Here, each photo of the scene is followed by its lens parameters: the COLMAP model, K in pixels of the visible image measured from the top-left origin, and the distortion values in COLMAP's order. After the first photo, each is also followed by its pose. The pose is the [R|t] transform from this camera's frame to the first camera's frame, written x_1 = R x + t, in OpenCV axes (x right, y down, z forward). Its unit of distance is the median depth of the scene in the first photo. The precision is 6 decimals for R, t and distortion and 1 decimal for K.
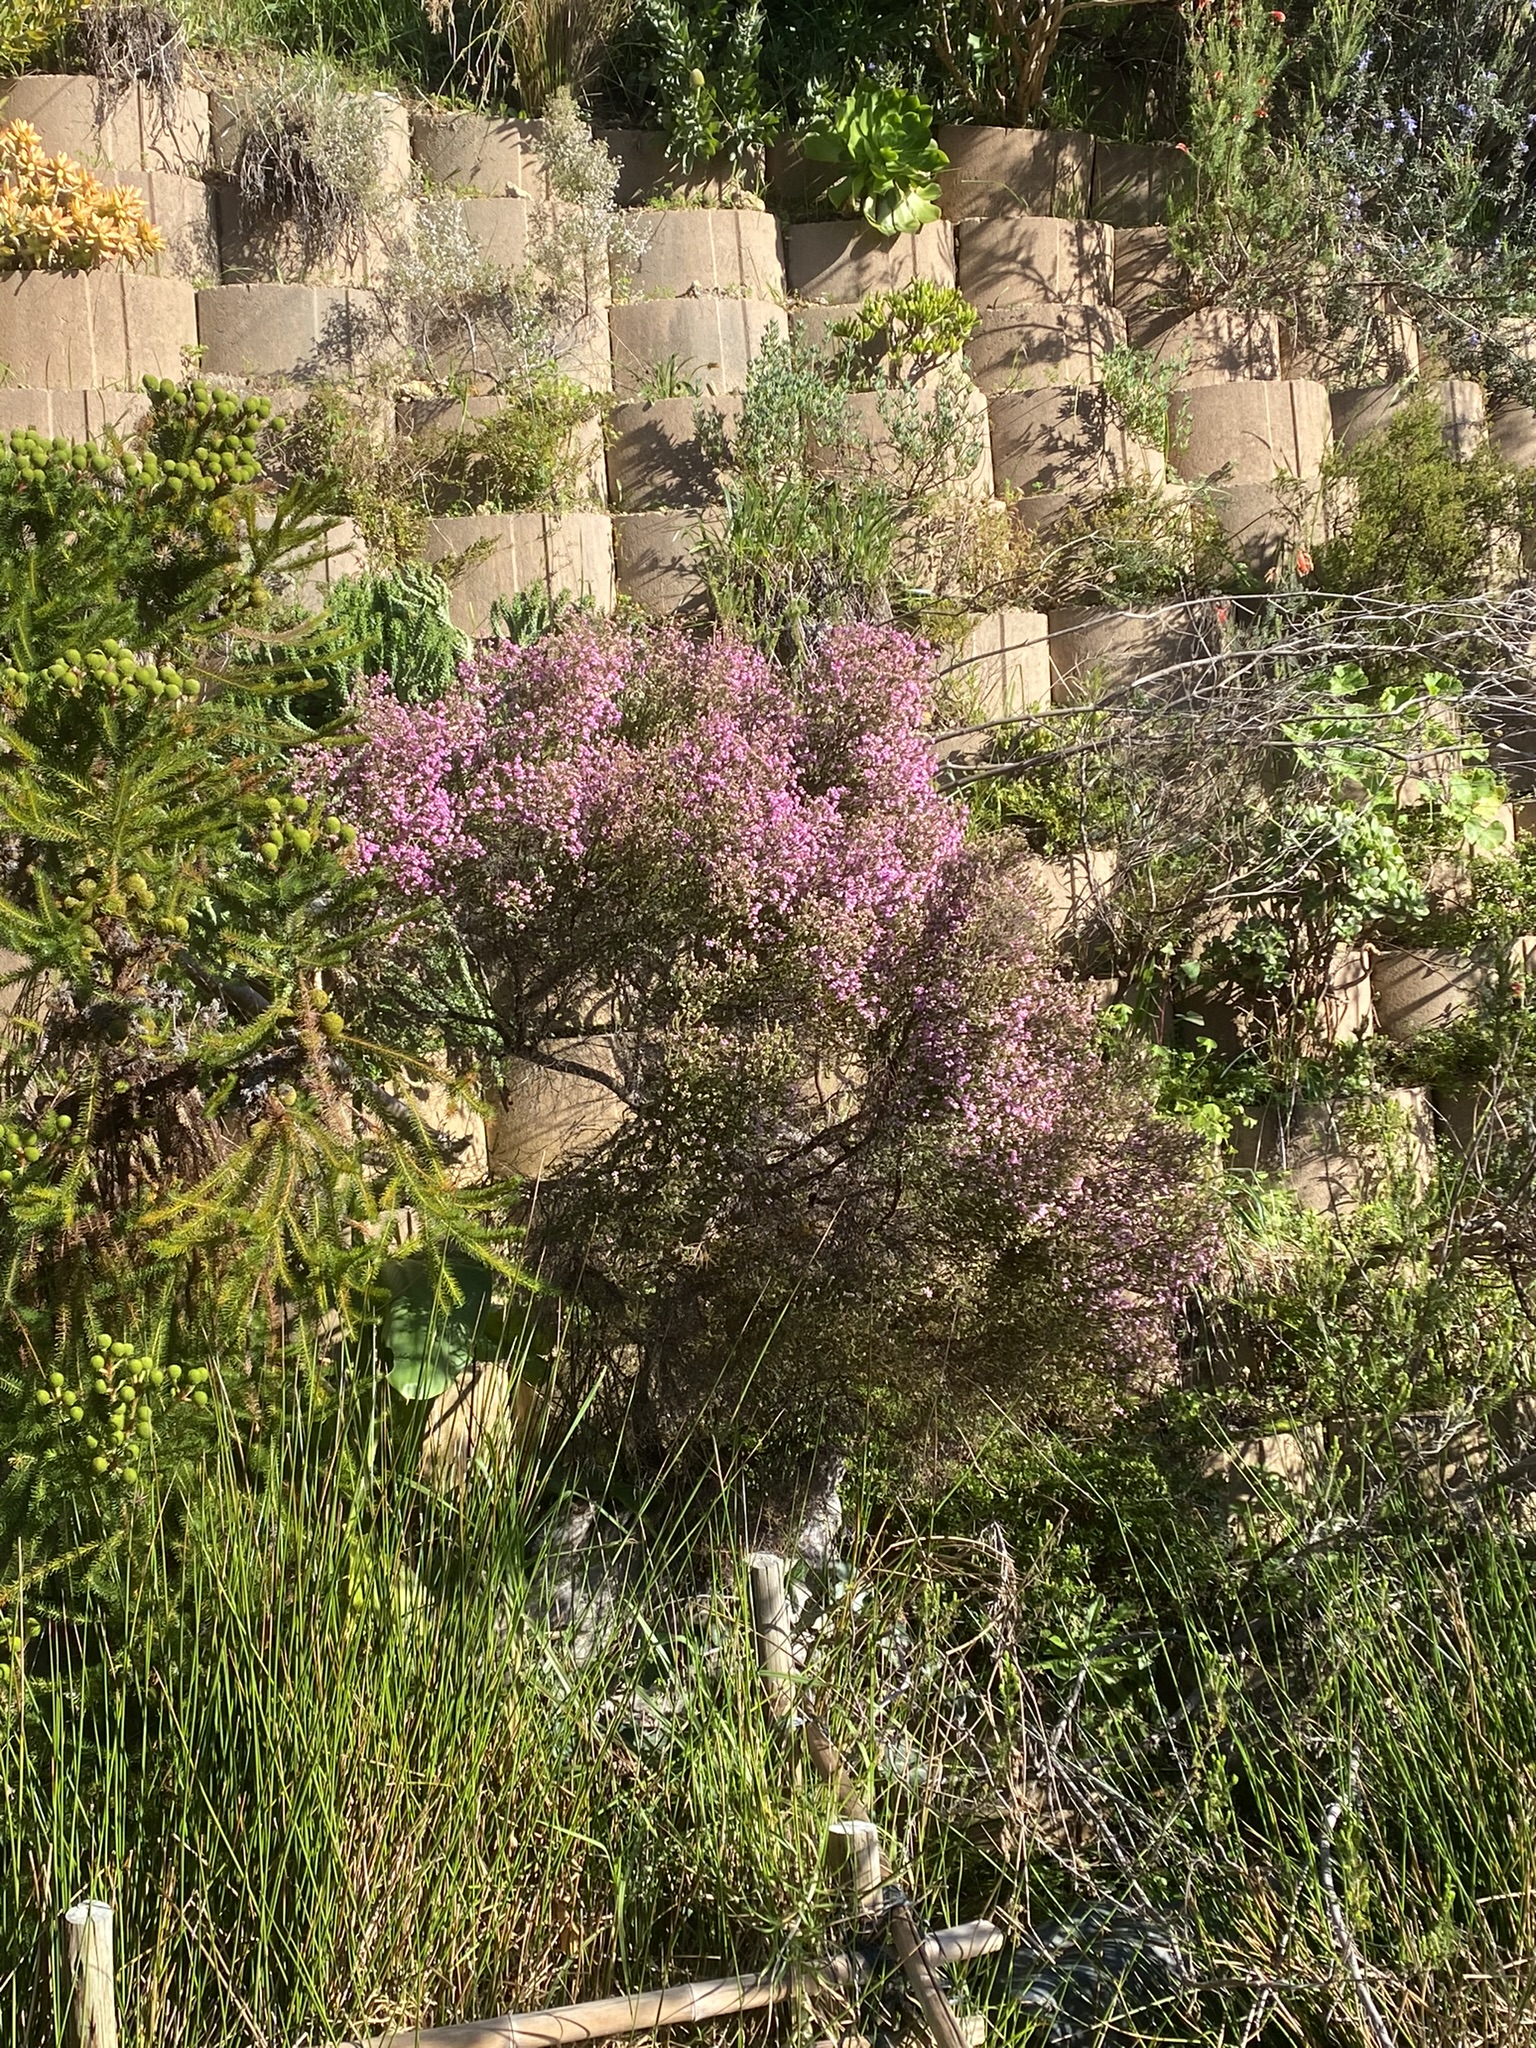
lens RADIAL K [[2318.2, 0, 768.0], [0, 2318.2, 1024.0], [0, 0, 1]] dist [0.104888, -0.271771]
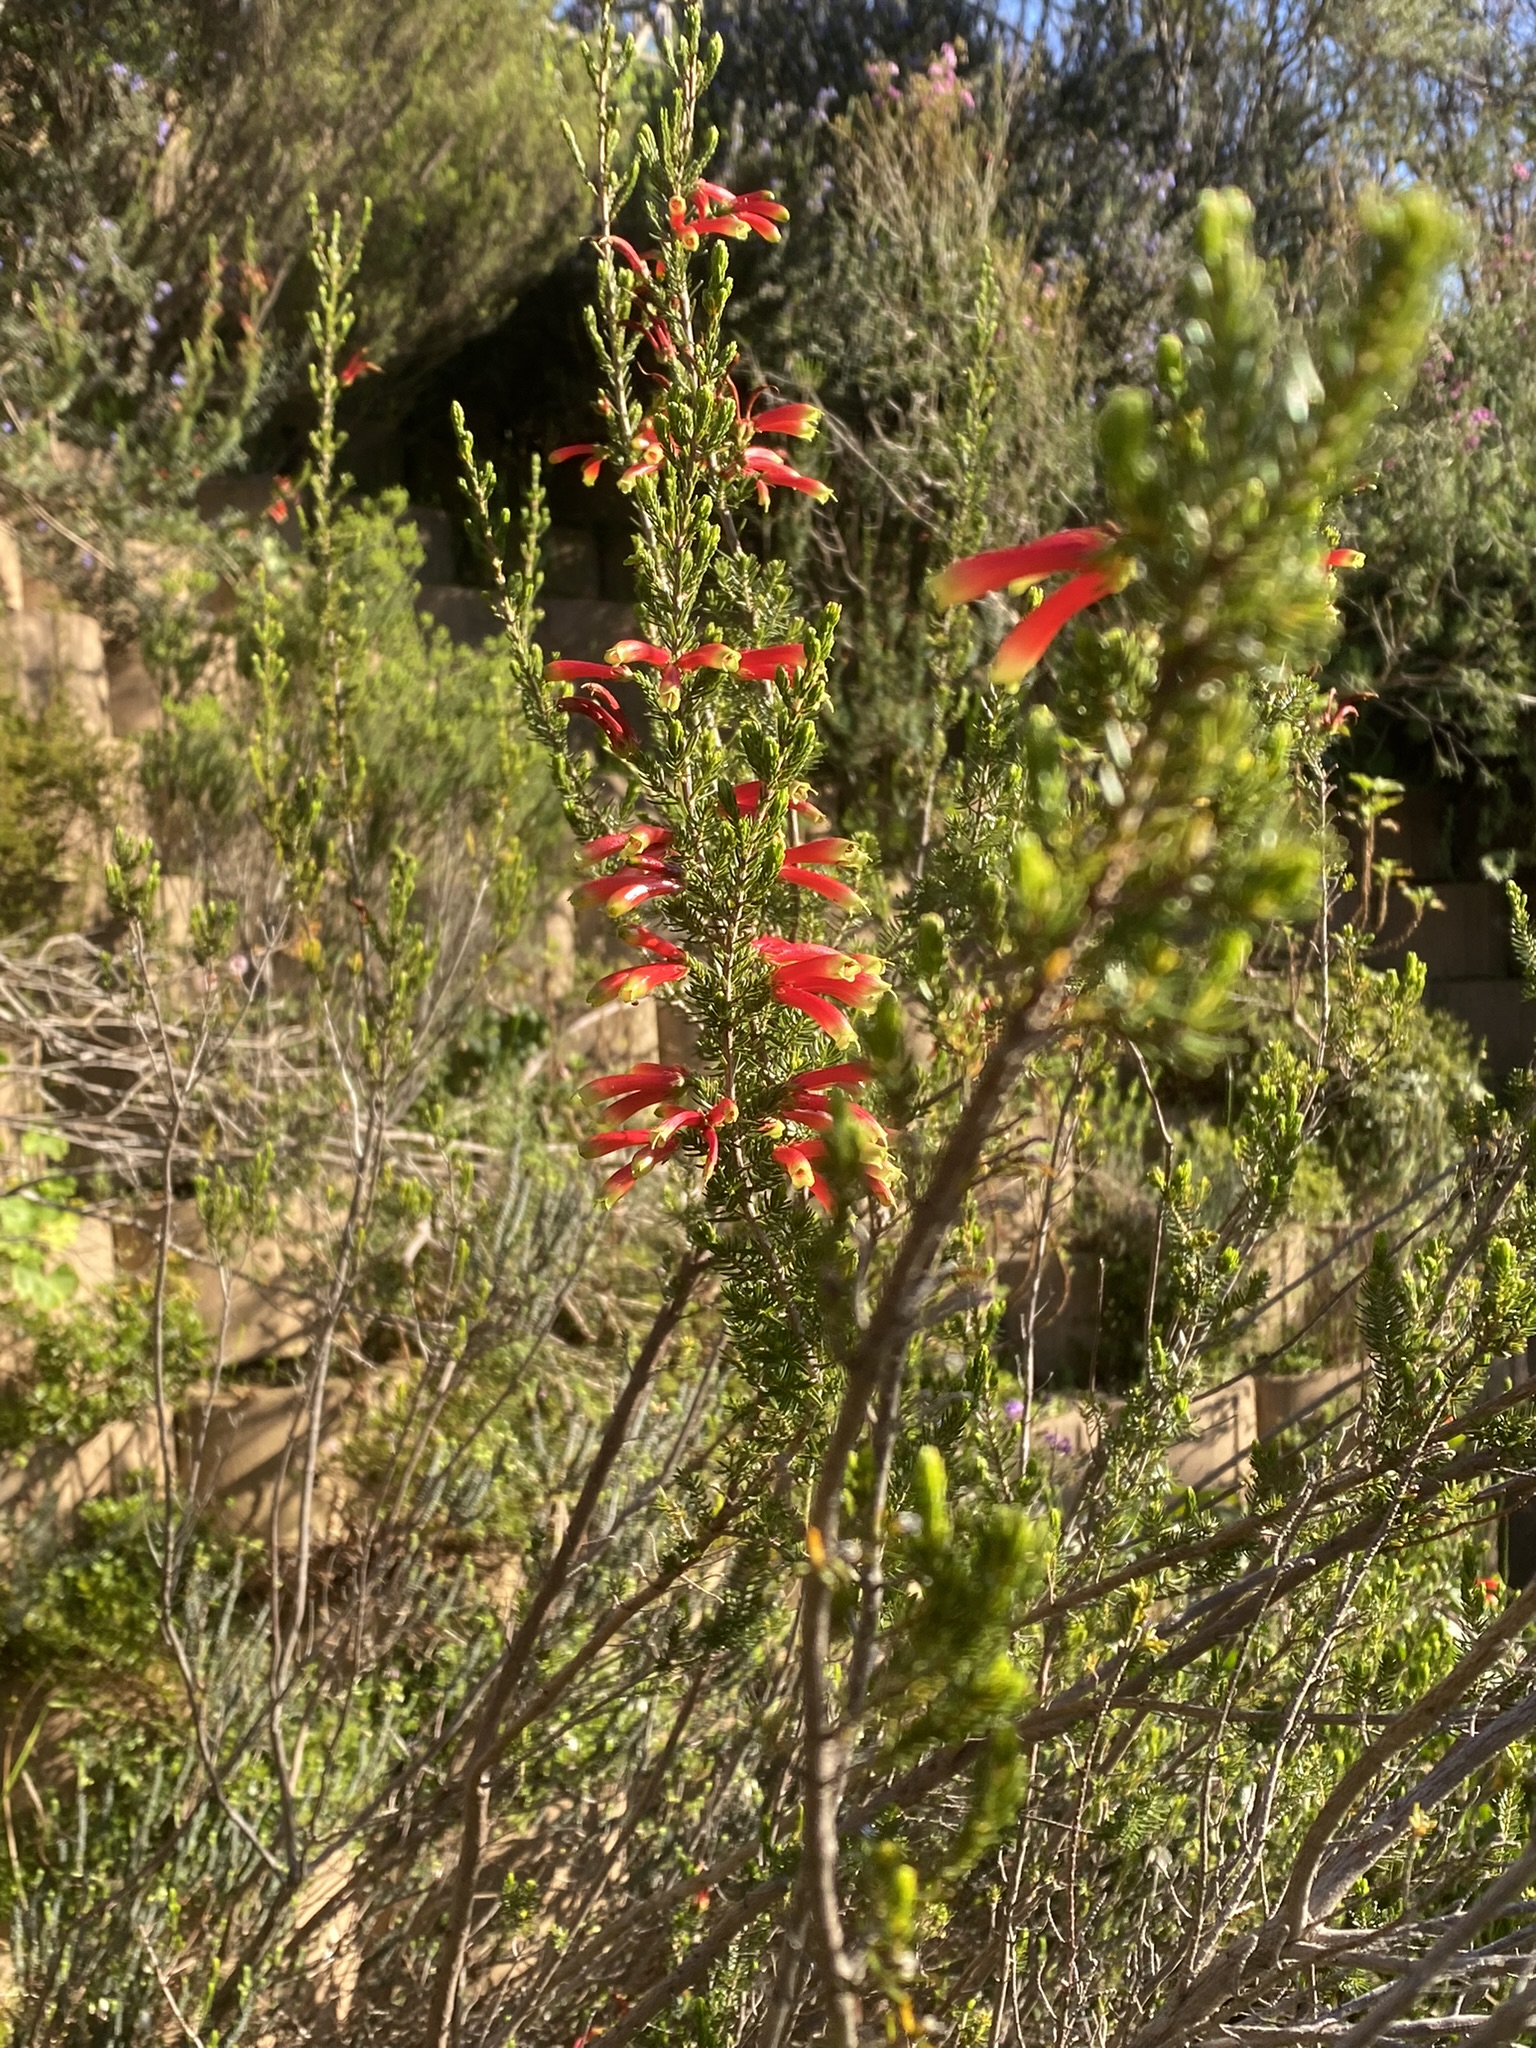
lens RADIAL K [[2318.2, 0, 768.0], [0, 2318.2, 1024.0], [0, 0, 1]] dist [0.104888, -0.271771]
pose [[0.864468, 0.031580, 0.501696, 0.141935], [0.019944, 0.995084, -0.097004, -0.081040], [-0.502293, 0.093862, 0.859588, 0.310157]]
